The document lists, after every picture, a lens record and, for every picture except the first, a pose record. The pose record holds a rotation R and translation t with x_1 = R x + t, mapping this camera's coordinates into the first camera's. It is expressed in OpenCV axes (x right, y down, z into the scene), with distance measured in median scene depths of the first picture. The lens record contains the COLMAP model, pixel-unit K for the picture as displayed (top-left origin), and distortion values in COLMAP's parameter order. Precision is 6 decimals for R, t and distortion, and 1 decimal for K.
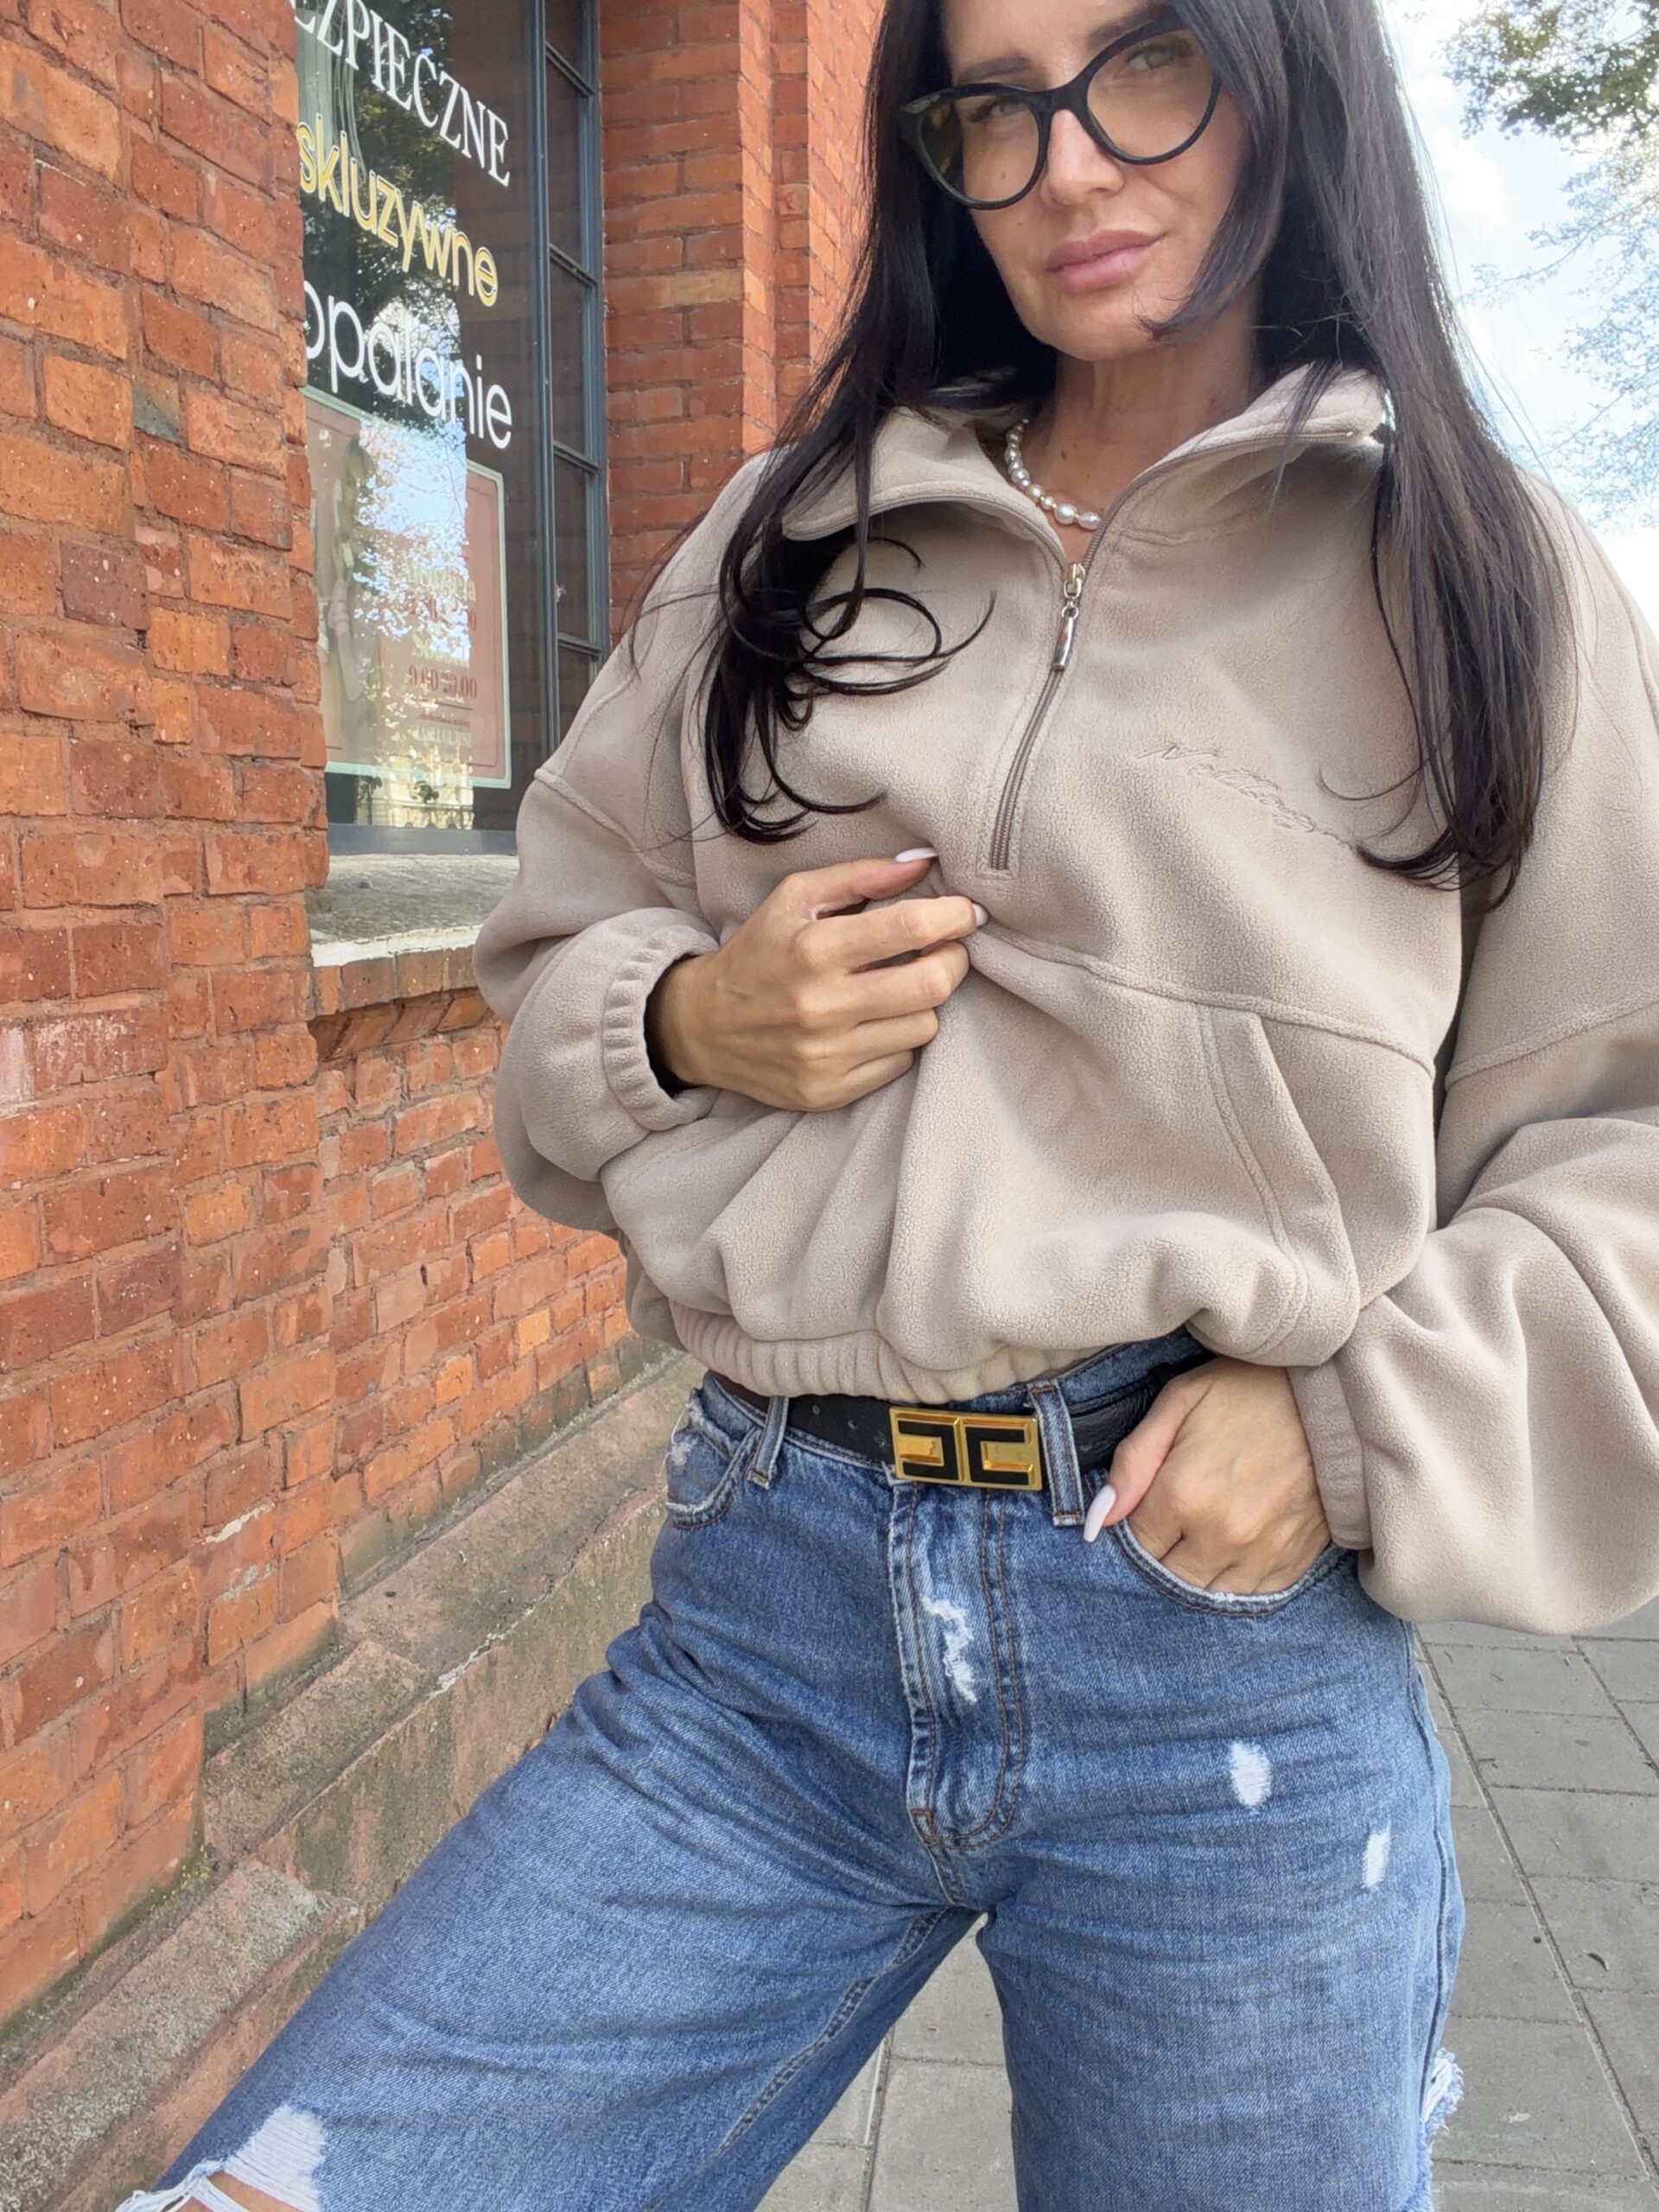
lens RADIAL K [[1960.4, 0, 834.6], [0, 1960.4, 1101.9], [0, 0, 1]] dist [0.002930, -0.007776]
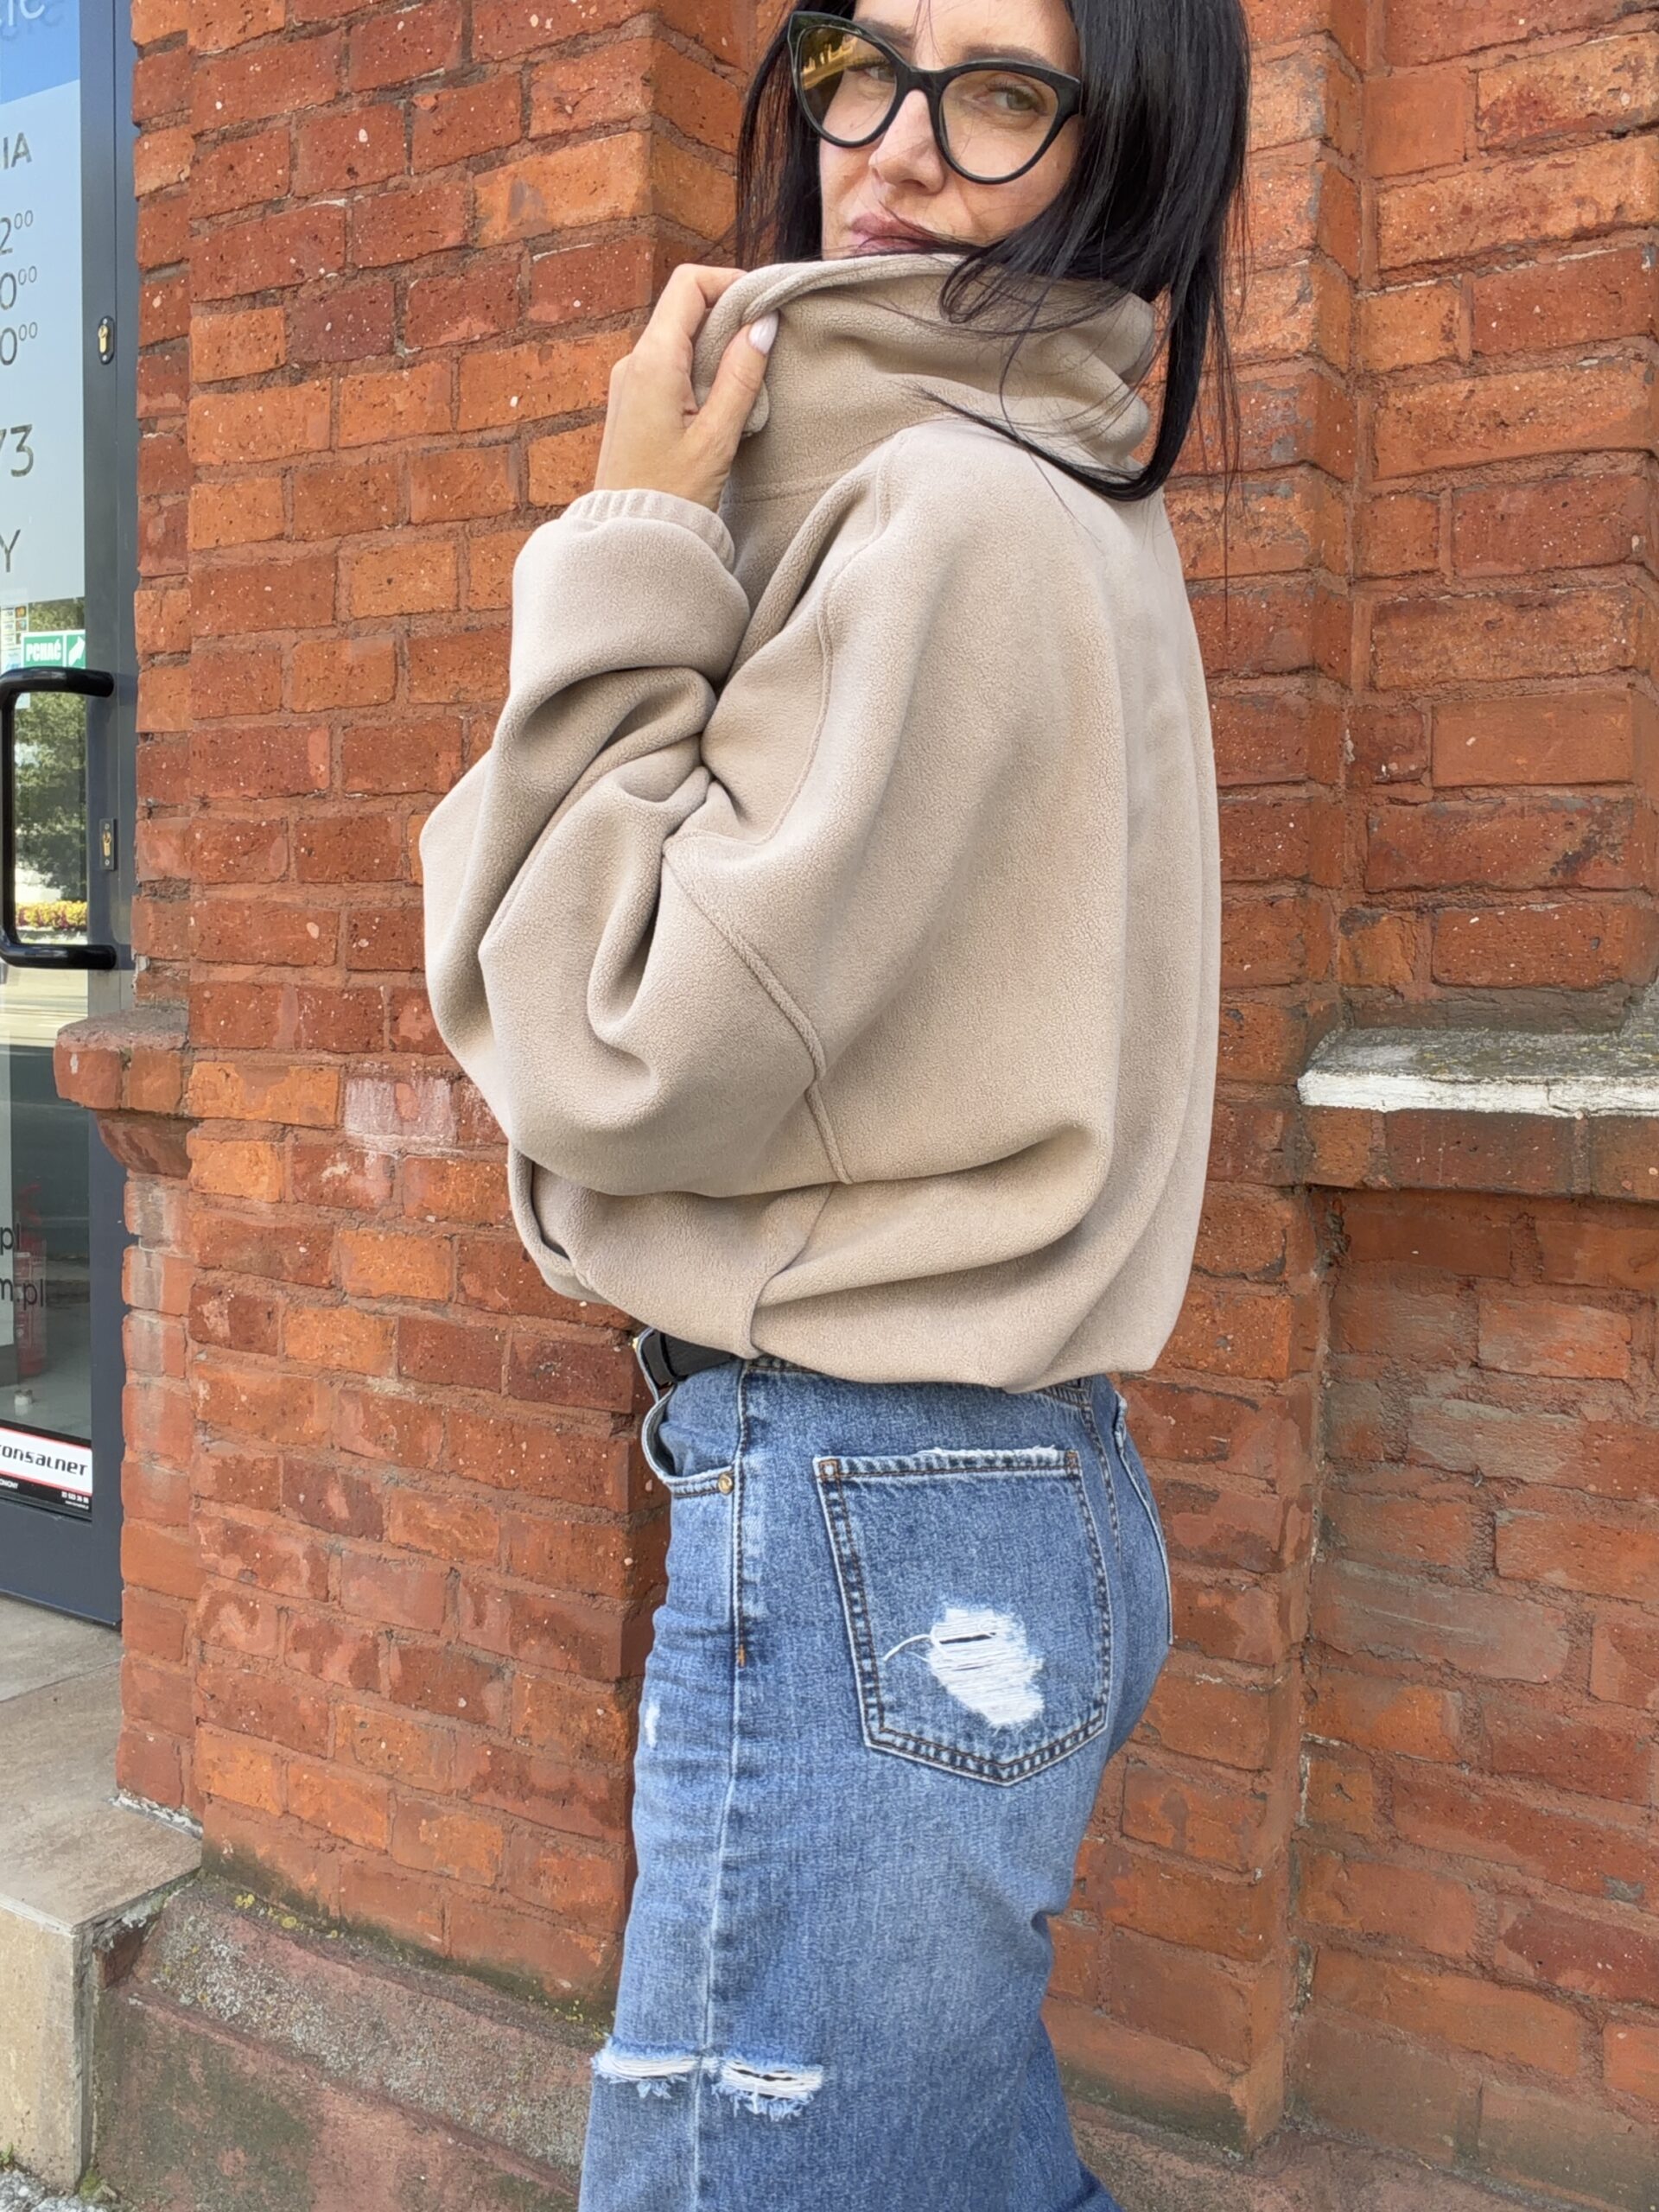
lens RADIAL K [[1960.4, 0, 833.4], [0, 1960.4, 1106.7], [0, 0, 1]] dist [0.002930, -0.007776]
pose [[-0.297588, 0.073000, -0.951899, 0.561928], [-0.132036, 0.984344, 0.116766, -0.177894], [0.945520, 0.160433, -0.283290, 1.501607]]
